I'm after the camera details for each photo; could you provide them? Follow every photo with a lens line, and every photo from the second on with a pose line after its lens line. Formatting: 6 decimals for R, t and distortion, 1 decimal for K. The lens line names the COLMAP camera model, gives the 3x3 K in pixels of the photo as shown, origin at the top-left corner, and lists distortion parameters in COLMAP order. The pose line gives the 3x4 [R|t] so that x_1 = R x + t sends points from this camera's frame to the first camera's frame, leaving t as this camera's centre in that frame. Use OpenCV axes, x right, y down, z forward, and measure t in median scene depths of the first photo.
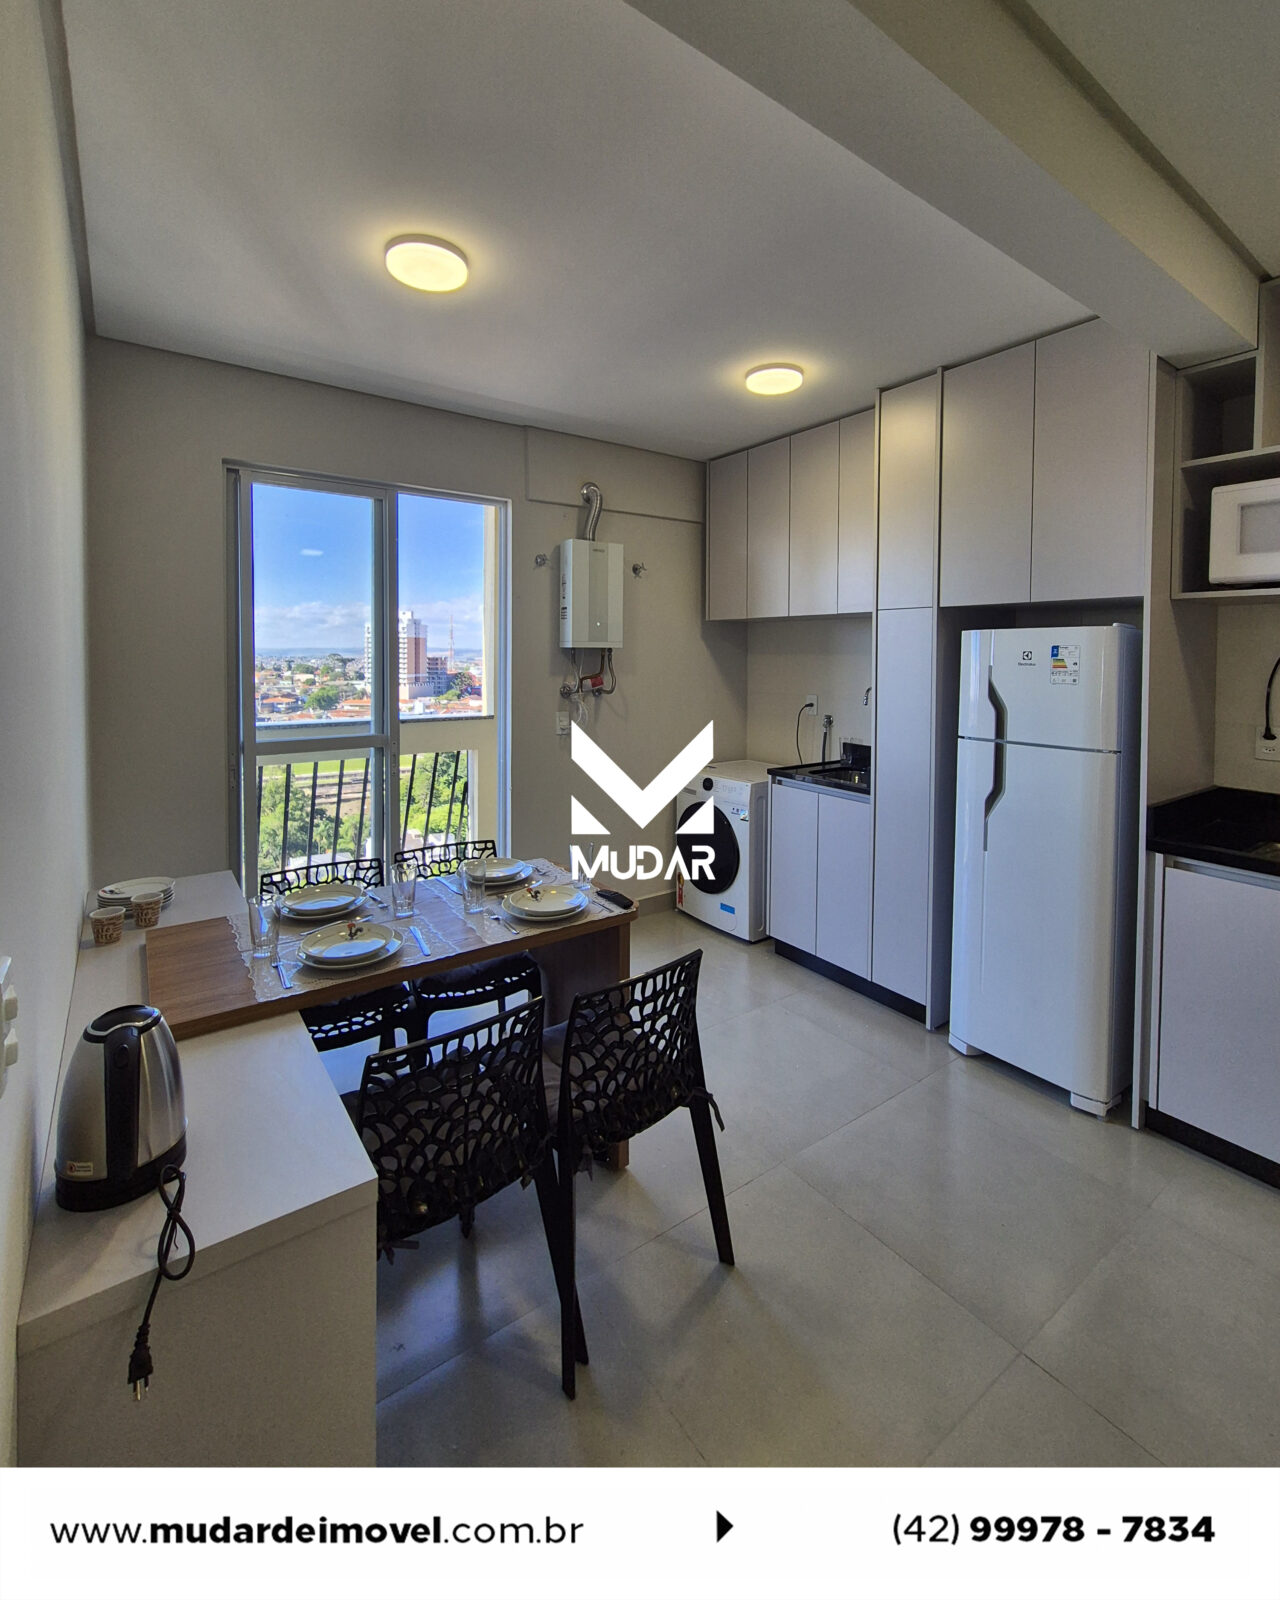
lens RADIAL K [[706.0, 0, 641.6], [0, 706.0, 671.9], [0, 0, 1]] dist [0.001399, -0.000429]
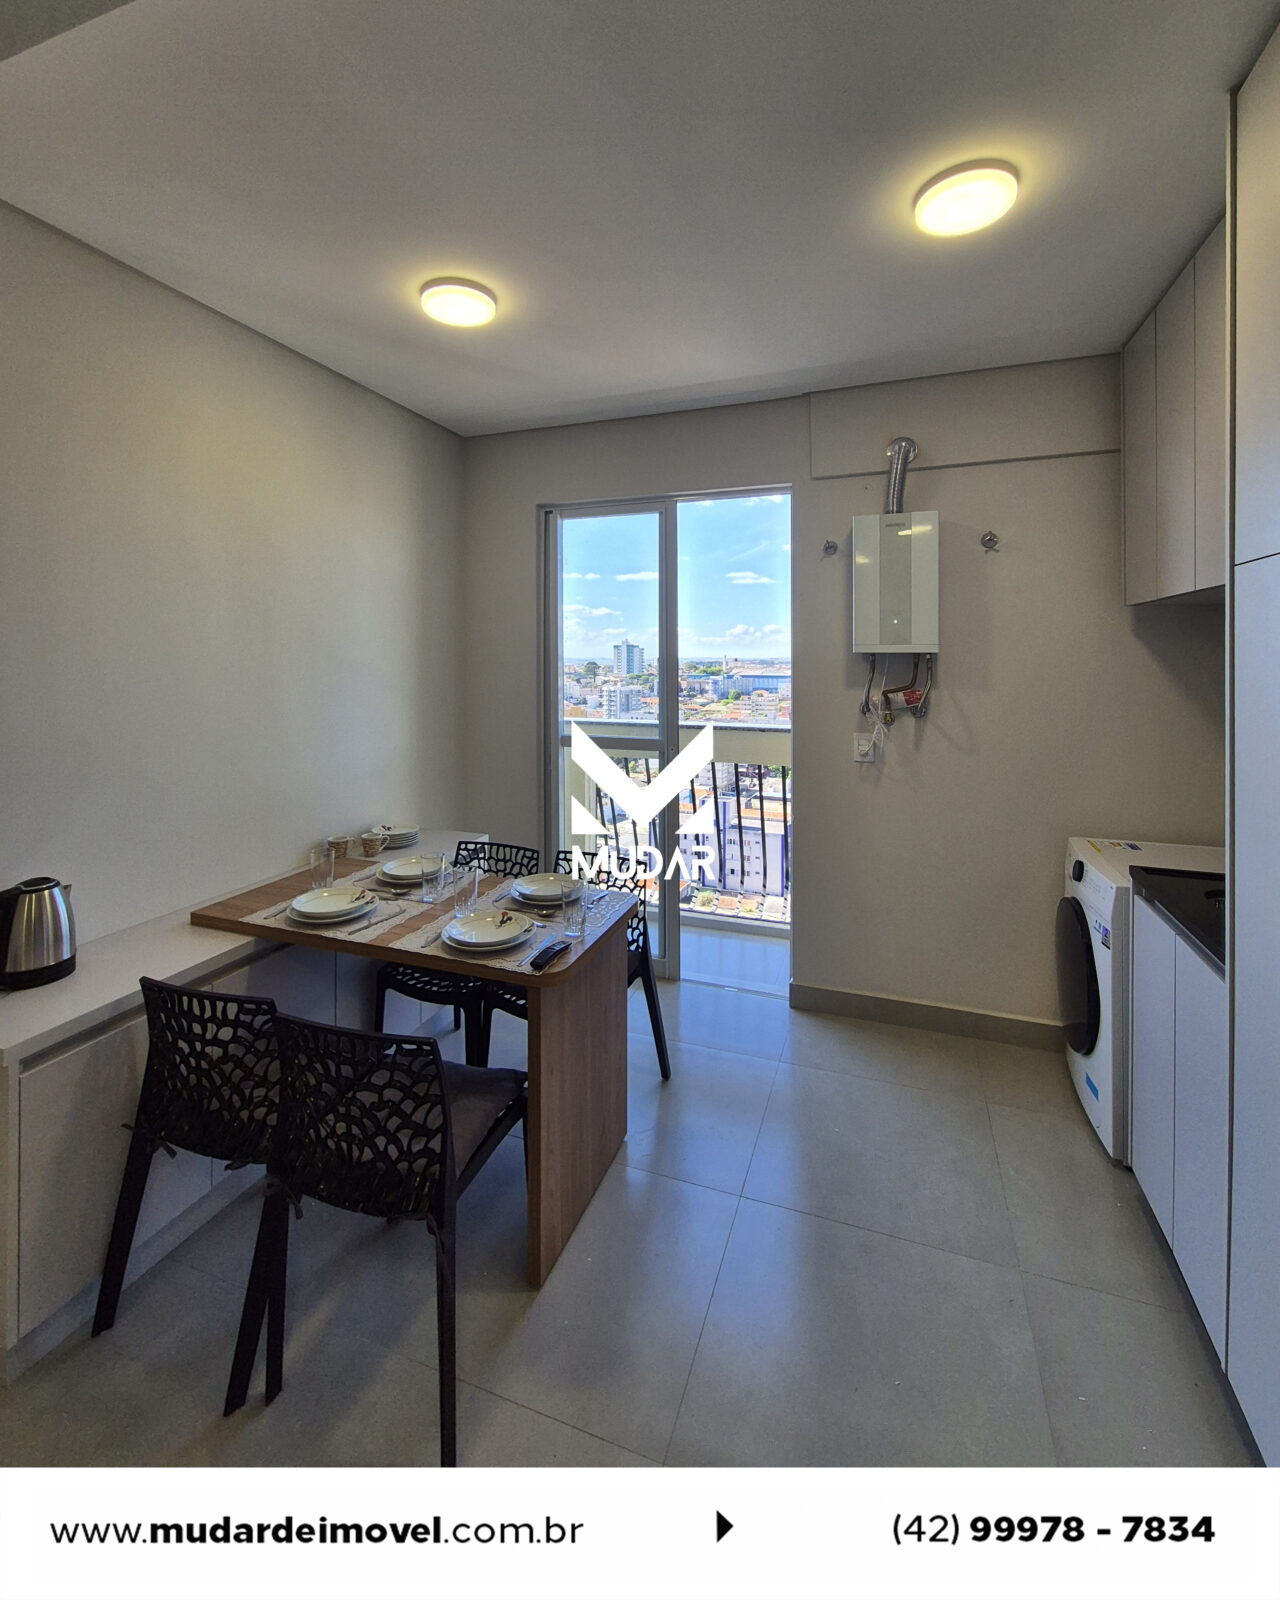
lens RADIAL K [[702.0, 0, 639.8], [0, 702.0, 655.6], [0, 0, 1]] dist [-0.002009, 0.002745]
pose [[0.560240, -0.007452, -0.828297, 0.572657], [-0.017714, 0.999623, -0.020975, -0.014192], [0.828141, 0.026423, 0.559896, 0.492742]]
